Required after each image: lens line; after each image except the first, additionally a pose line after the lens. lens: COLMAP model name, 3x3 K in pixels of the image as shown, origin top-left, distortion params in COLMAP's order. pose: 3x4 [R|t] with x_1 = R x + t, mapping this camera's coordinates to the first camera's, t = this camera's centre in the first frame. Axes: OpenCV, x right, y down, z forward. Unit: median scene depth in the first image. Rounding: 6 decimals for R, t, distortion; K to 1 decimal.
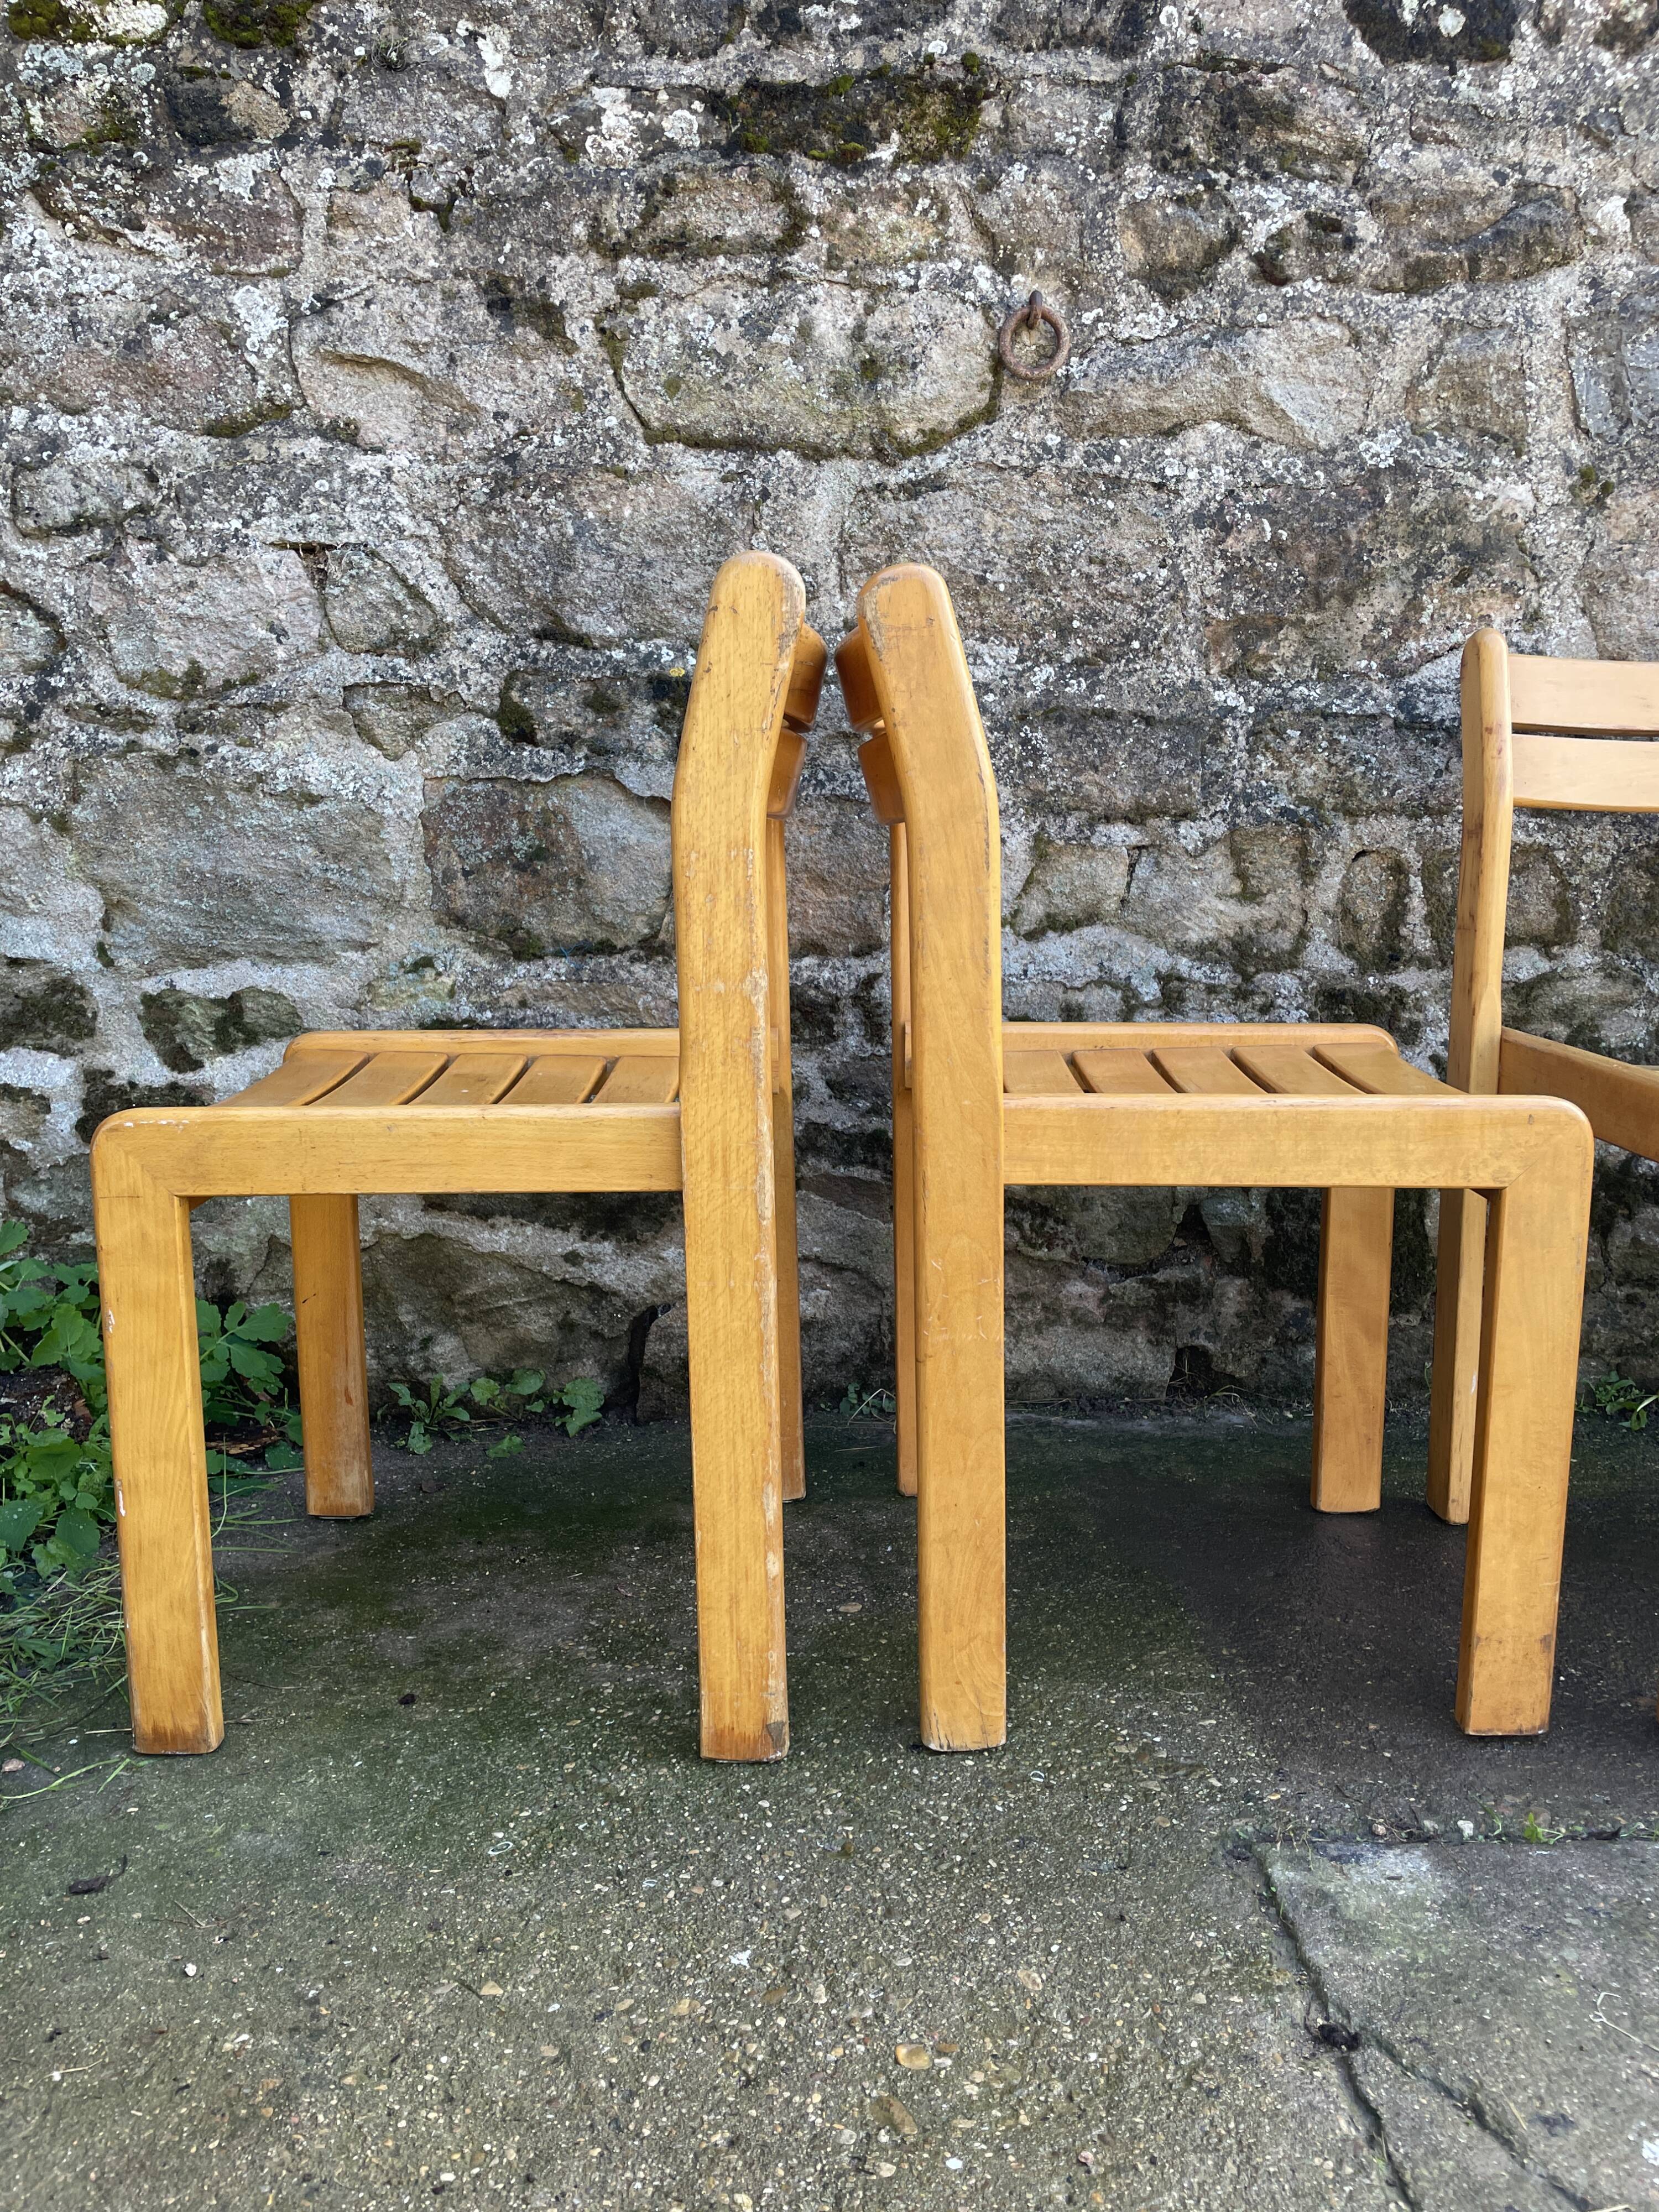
lens RADIAL K [[1674.9, 0, 816.1], [0, 1674.9, 1088.4], [0, 0, 1]] dist [0.086077, -0.115978]
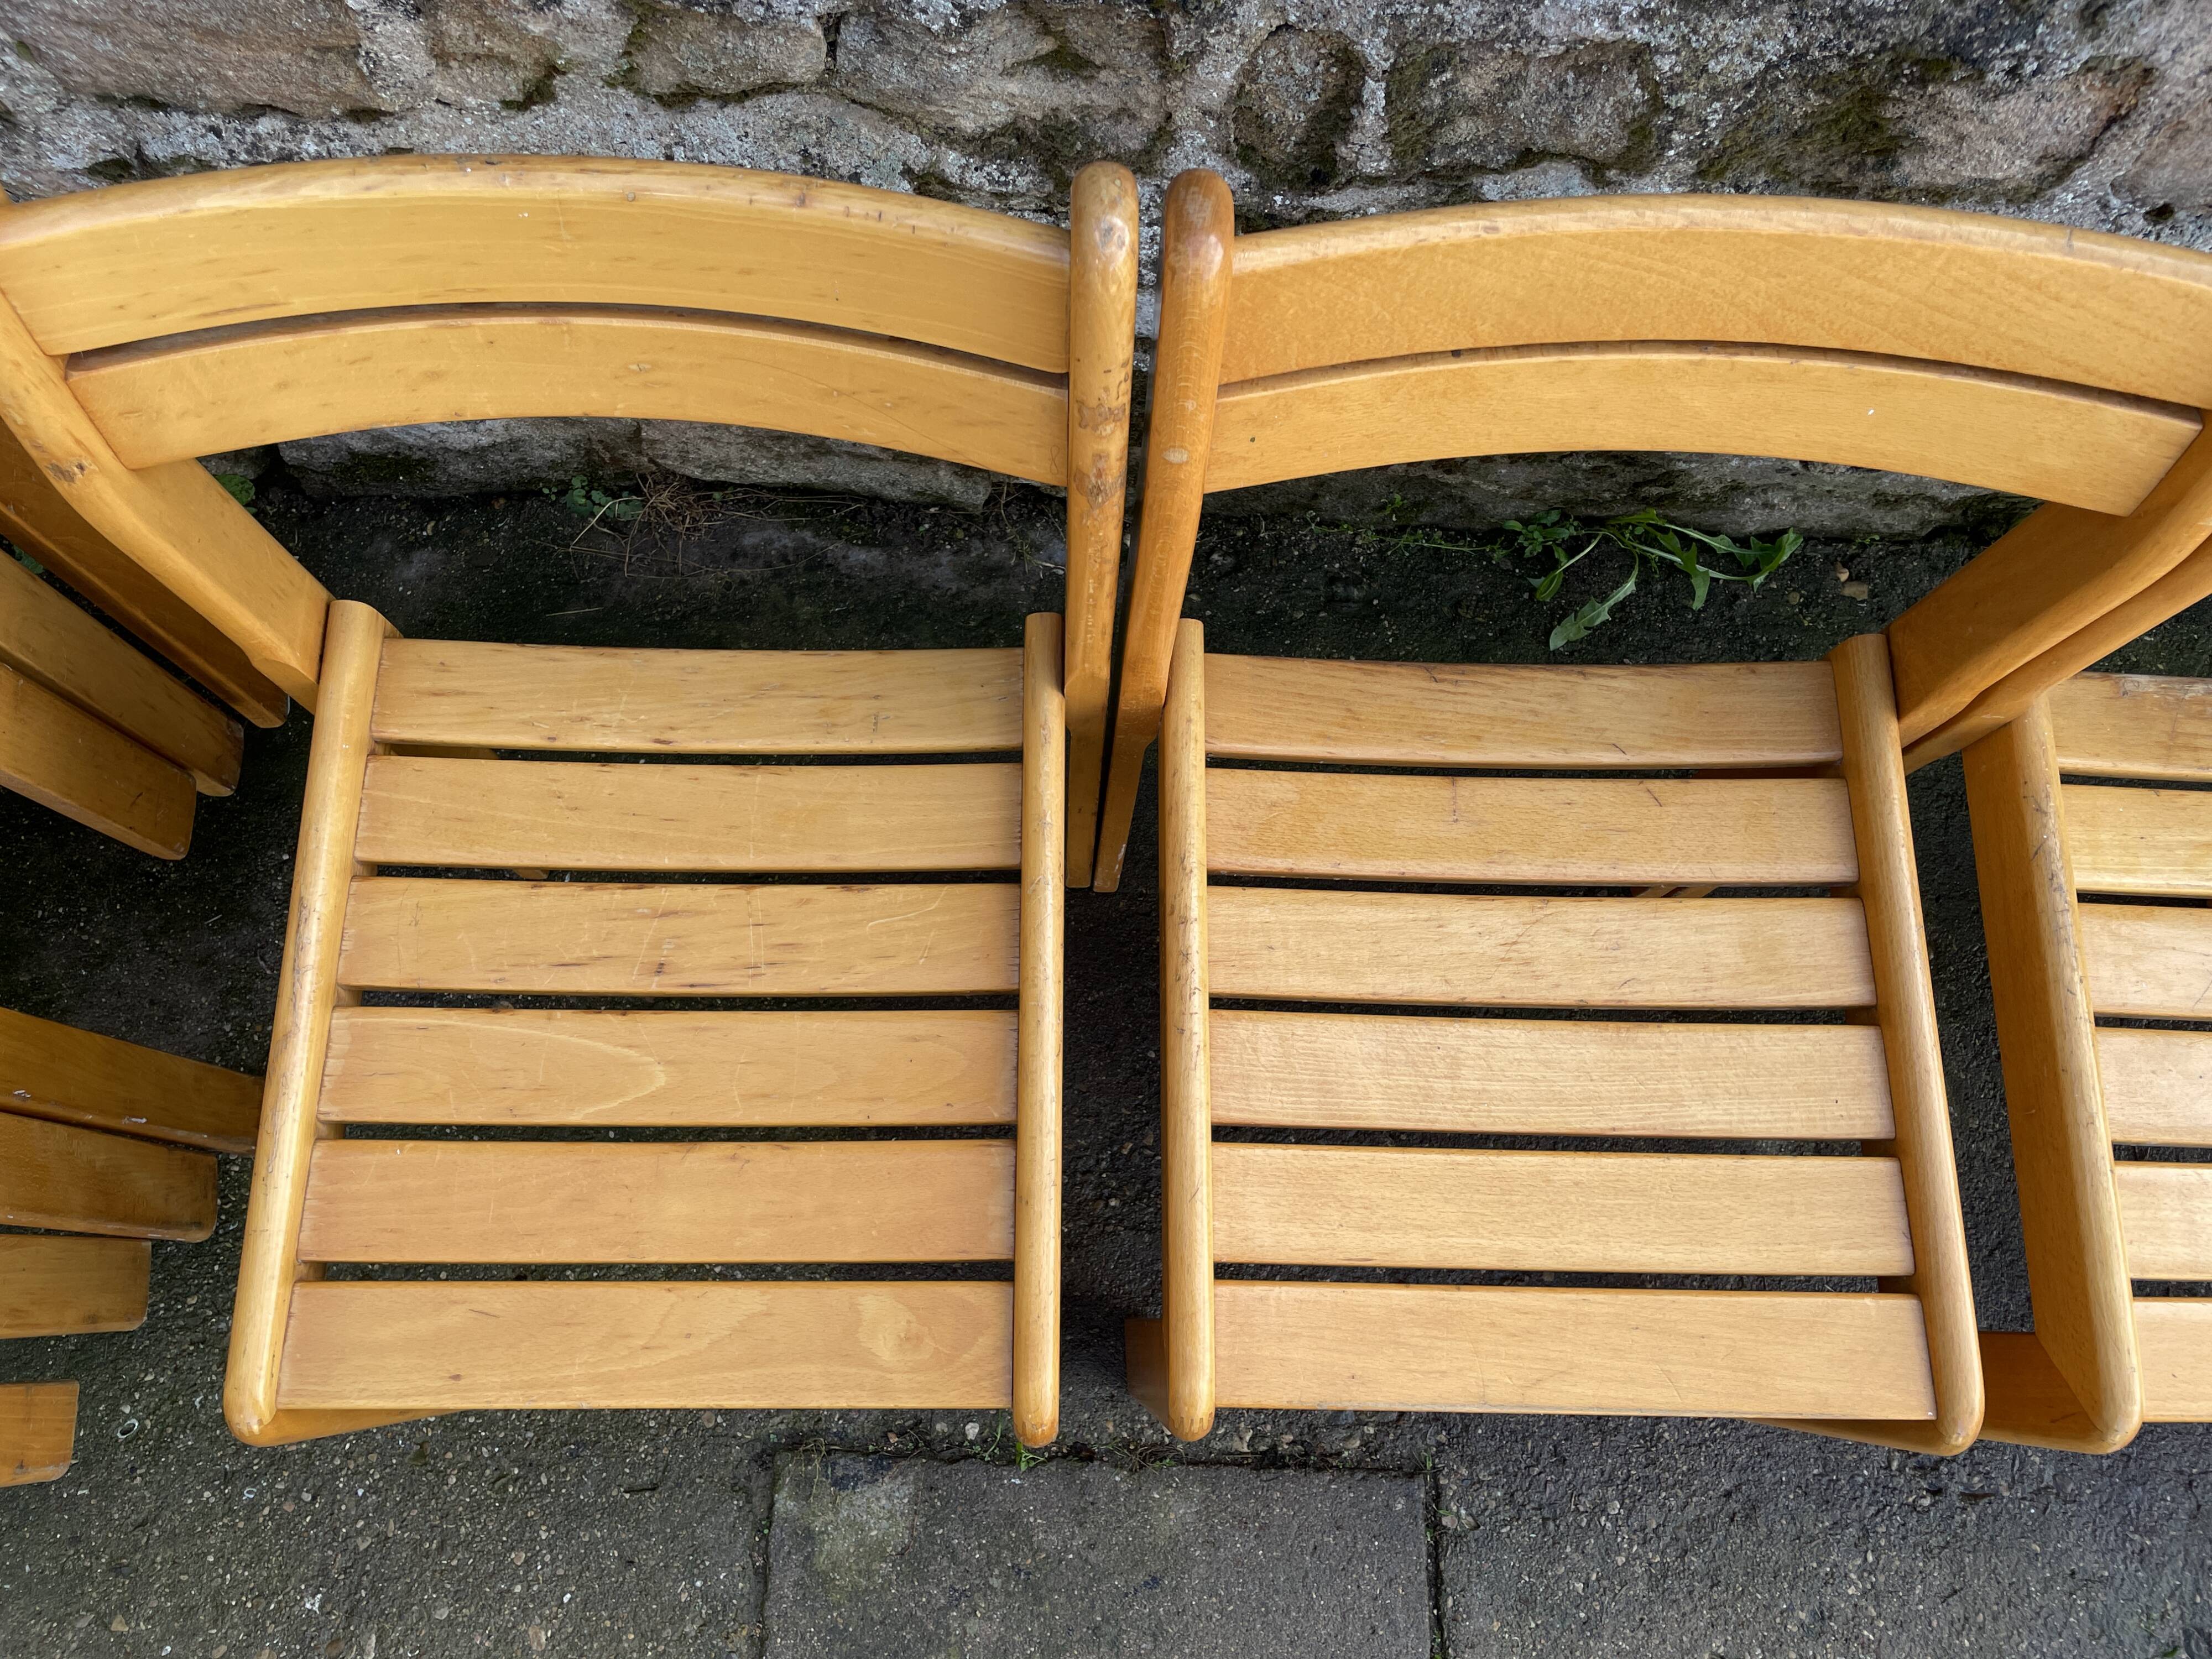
lens RADIAL K [[1674.9, 0, 1085.0], [0, 1674.9, 828.8], [0, 0, 1]] dist [0.086077, -0.115978]
pose [[0.998580, 0.052577, 0.008527, 0.282236], [-0.029696, 0.416653, 0.908580, -0.517052], [0.044218, -0.907544, 0.417623, 0.590565]]
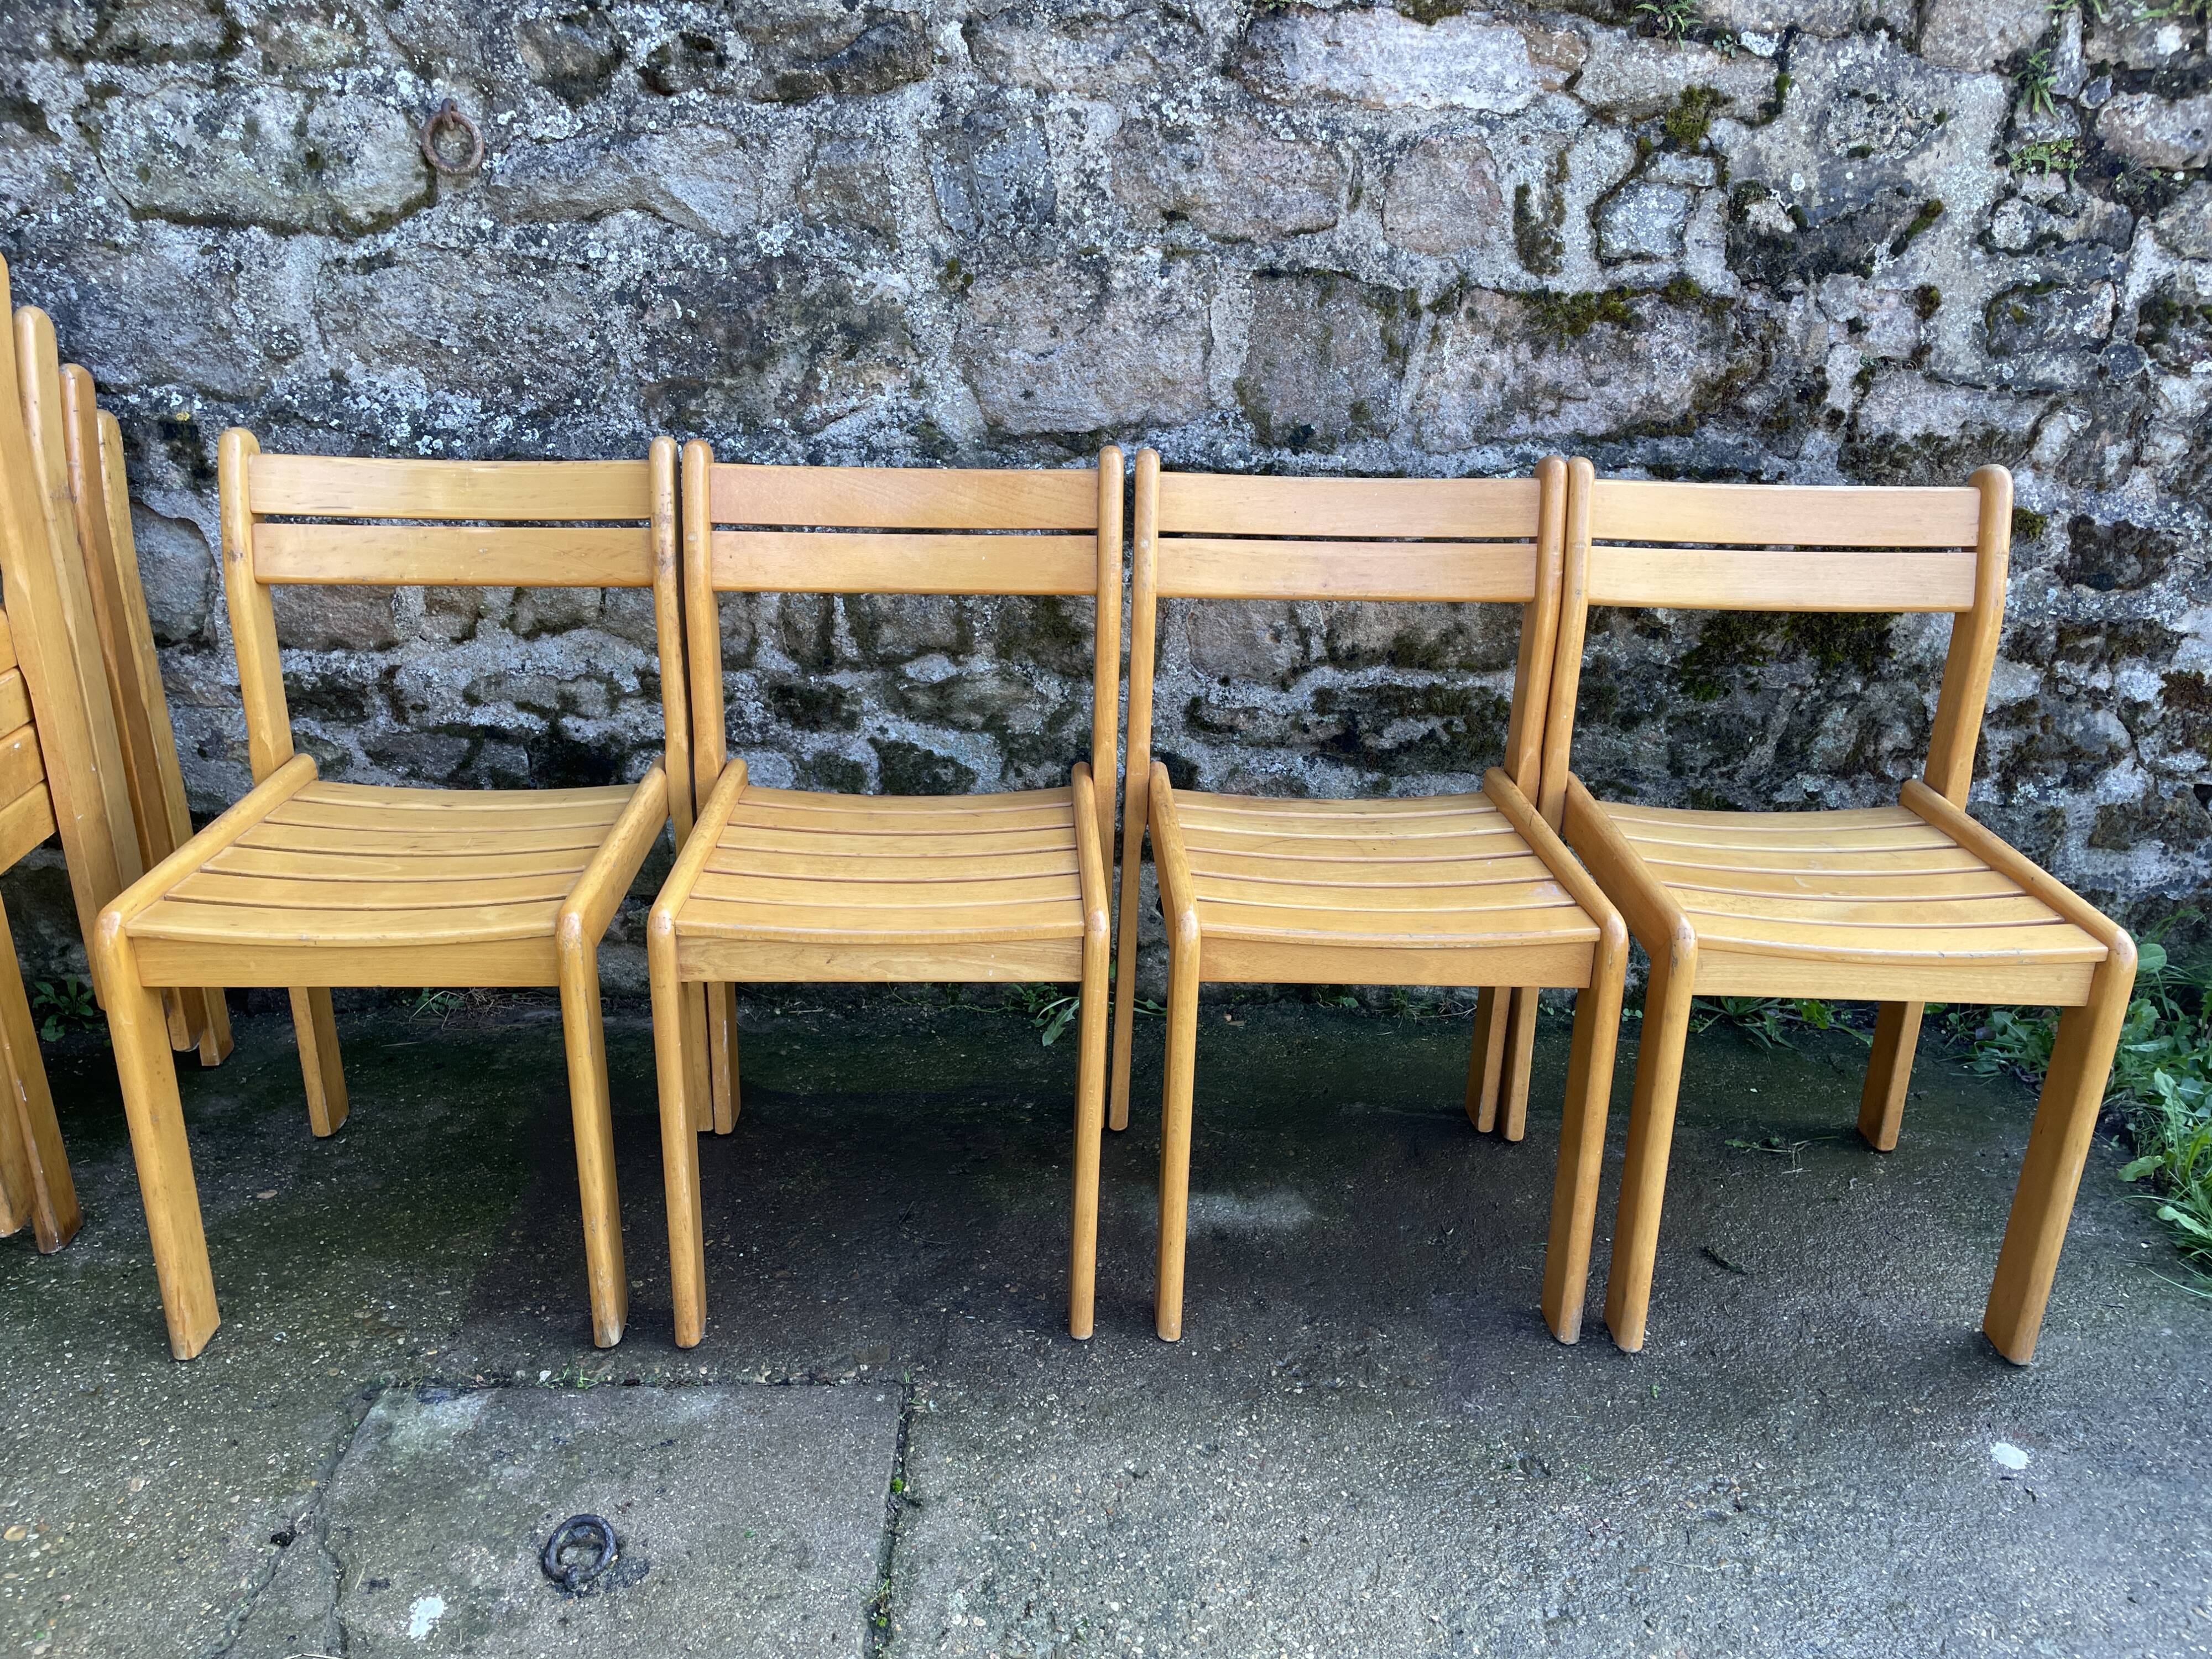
lens RADIAL K [[1674.9, 0, 1109.0], [0, 1674.9, 811.2], [0, 0, 1]] dist [0.086077, -0.115978]
pose [[0.999784, 0.015764, 0.013548, 0.553600], [-0.018070, 0.981294, 0.191666, -0.216855], [-0.010273, -0.191870, 0.981367, -0.224988]]
